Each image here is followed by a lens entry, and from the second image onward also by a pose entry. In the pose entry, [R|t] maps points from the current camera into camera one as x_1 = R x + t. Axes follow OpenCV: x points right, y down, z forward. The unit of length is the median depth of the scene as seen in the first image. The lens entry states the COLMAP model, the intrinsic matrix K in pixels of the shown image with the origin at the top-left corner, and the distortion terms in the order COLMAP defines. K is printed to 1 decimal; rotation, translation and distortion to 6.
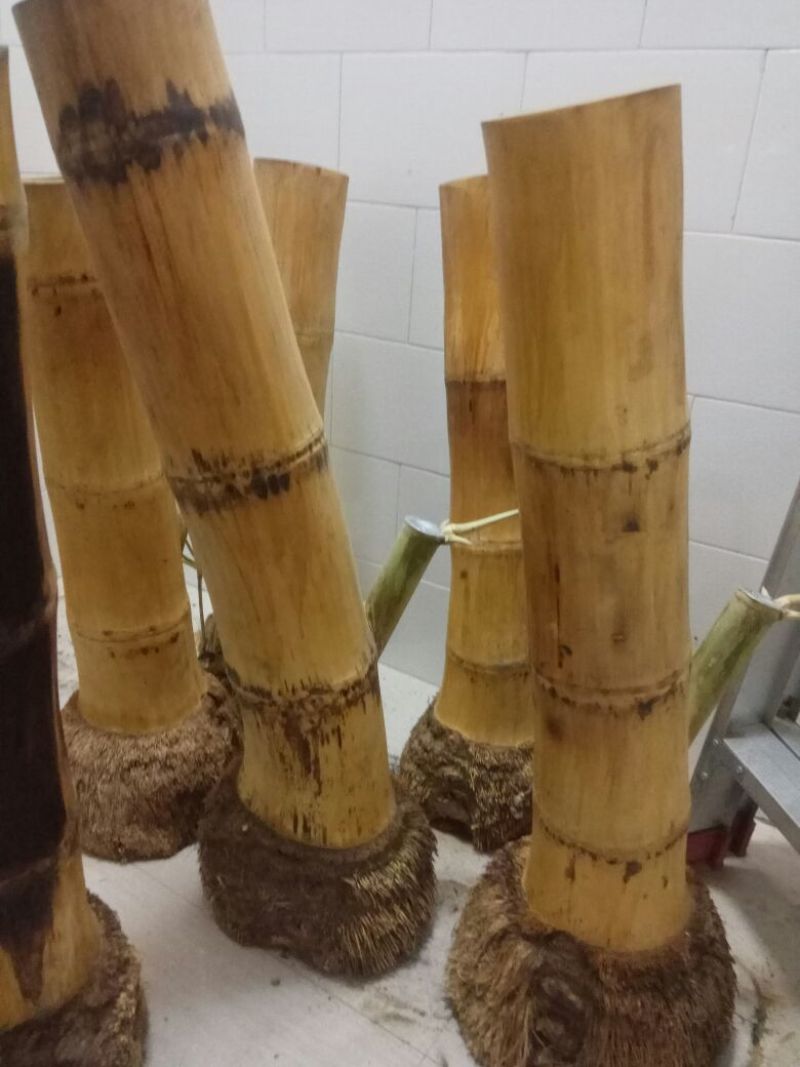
lens RADIAL K [[833.5, 0, 402.7], [0, 833.5, 540.7], [0, 0, 1]] dist [0.127157, -0.199637]
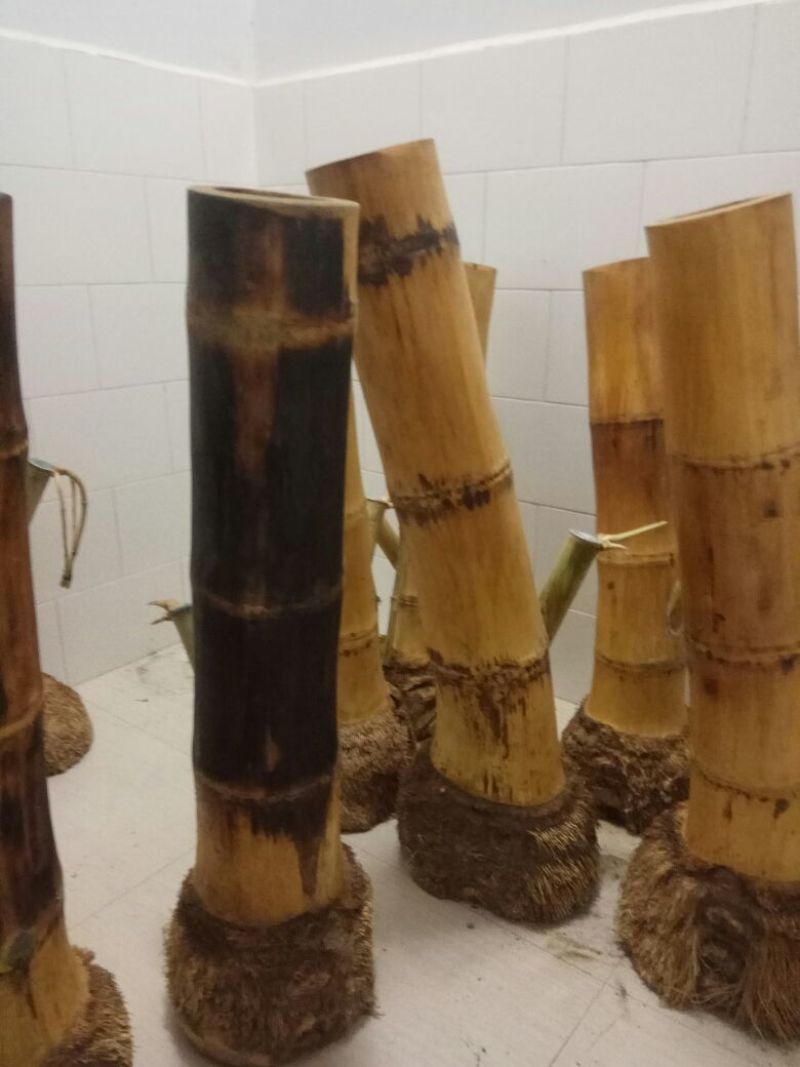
lens RADIAL K [[833.5, 0, 402.7], [0, 833.5, 540.7], [0, 0, 1]] dist [0.127157, -0.199637]
pose [[0.994396, -0.028144, -0.101905, -0.119826], [0.018703, 0.995542, -0.092443, 0.101009], [0.104052, 0.090019, 0.990490, -0.263498]]
